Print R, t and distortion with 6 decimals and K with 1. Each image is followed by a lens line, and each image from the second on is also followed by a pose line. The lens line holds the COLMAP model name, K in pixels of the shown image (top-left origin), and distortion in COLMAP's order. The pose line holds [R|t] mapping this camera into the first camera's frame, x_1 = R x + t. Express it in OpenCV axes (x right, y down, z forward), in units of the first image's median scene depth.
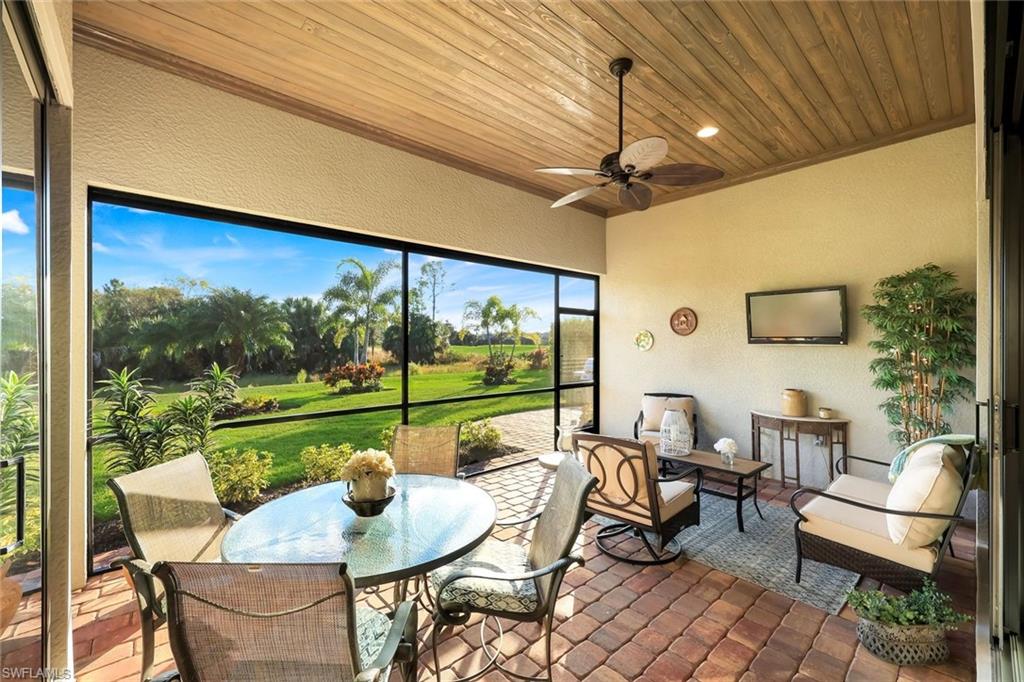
lens RADIAL K [[419.4, 0, 508.6], [0, 419.4, 341.2], [0, 0, 1]] dist [0.002133, -0.000034]
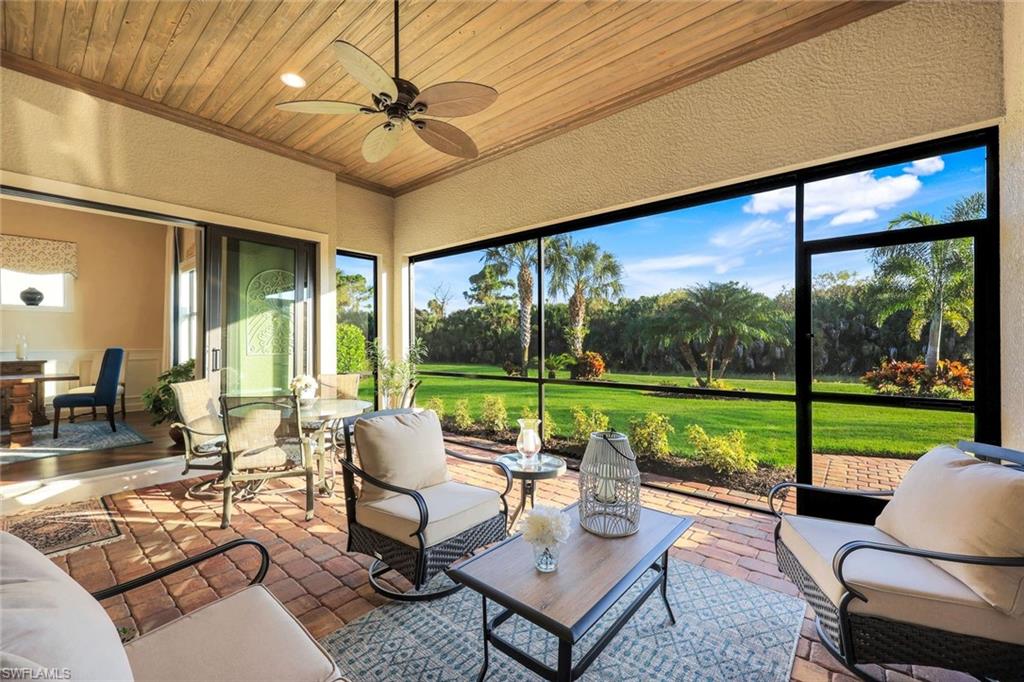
lens RADIAL K [[419.4, 0, 508.6], [0, 419.4, 341.2], [0, 0, 1]] dist [0.002133, -0.000034]
pose [[0.147088, 0.000194, -0.989123, 0.131218], [0.005209, 0.999986, 0.000970, 0.008593], [0.989110, -0.005295, 0.147085, 0.124470]]
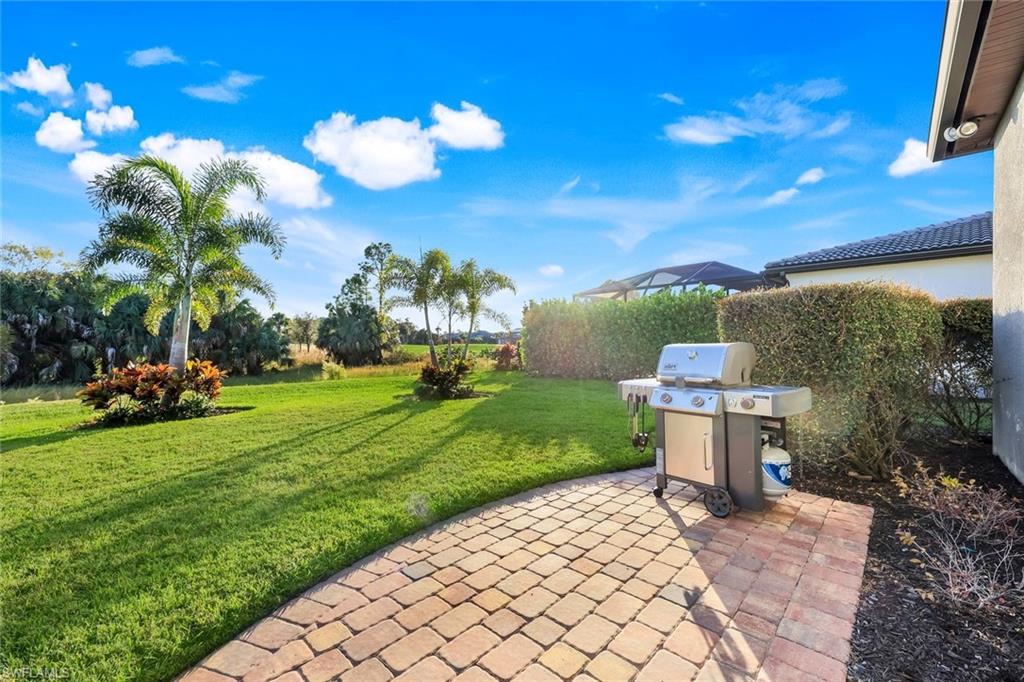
lens RADIAL K [[419.4, 0, 508.6], [0, 419.4, 341.2], [0, 0, 1]] dist [0.002133, -0.000034]
pose [[0.996254, 0.003068, 0.086418, 0.010863], [-0.002953, 0.999995, -0.001462, 0.014997], [-0.086422, 0.001202, 0.996258, 0.252406]]
